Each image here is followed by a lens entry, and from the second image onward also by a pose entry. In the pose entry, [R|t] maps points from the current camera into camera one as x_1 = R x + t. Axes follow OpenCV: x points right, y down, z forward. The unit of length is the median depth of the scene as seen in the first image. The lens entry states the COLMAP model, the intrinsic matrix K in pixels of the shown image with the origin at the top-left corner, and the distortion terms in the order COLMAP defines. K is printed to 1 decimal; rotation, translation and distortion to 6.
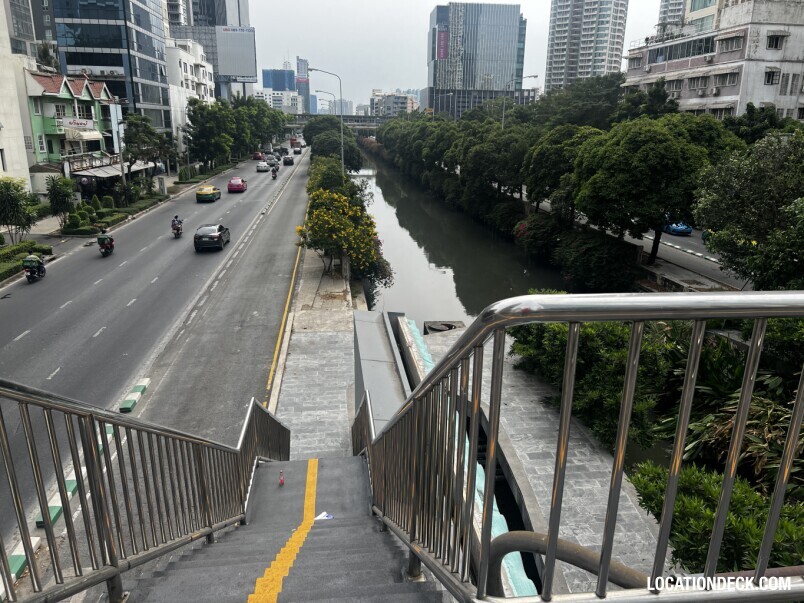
lens RADIAL K [[607.4, 0, 405.3], [0, 607.4, 306.7], [0, 0, 1]] dist [0.058000, -0.070463]
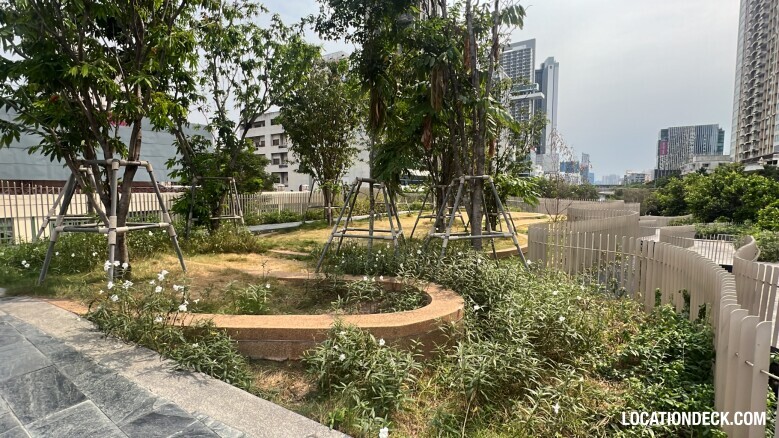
lens RADIAL K [[359.0, 0, 387.8], [0, 359.0, 216.2], [0, 0, 1]] dist [-0.006682, 0.001912]
pose [[0.789564, 0.025503, -0.613138, 0.393774], [-0.159524, 0.973317, -0.164942, 0.555061], [0.592571, 0.228042, 0.772565, -1.798379]]
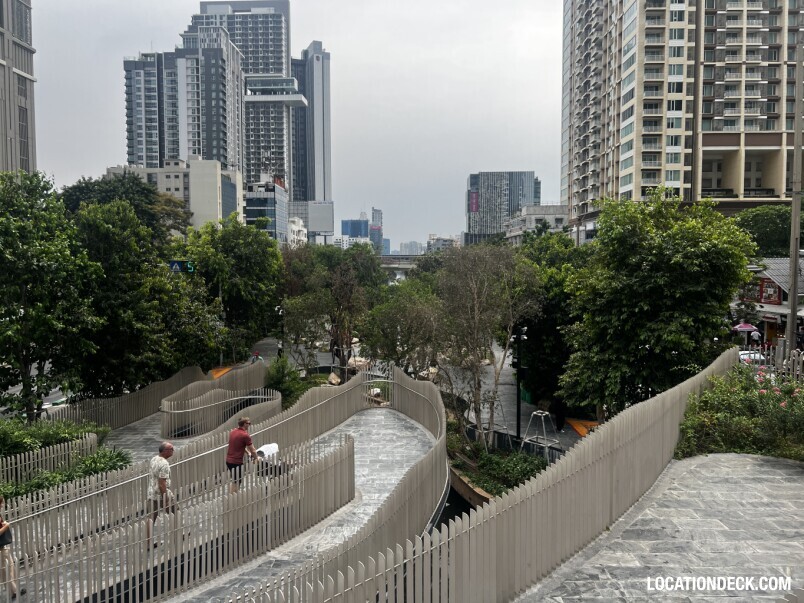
lens RADIAL K [[607.4, 0, 399.2], [0, 607.4, 291.4], [0, 0, 1]] dist [0.058000, -0.070463]
pose [[0.991915, -0.016665, -0.125803, 0.341206], [-0.014164, 0.970608, -0.240249, 0.403225], [0.126109, 0.240089, 0.962525, -1.257697]]
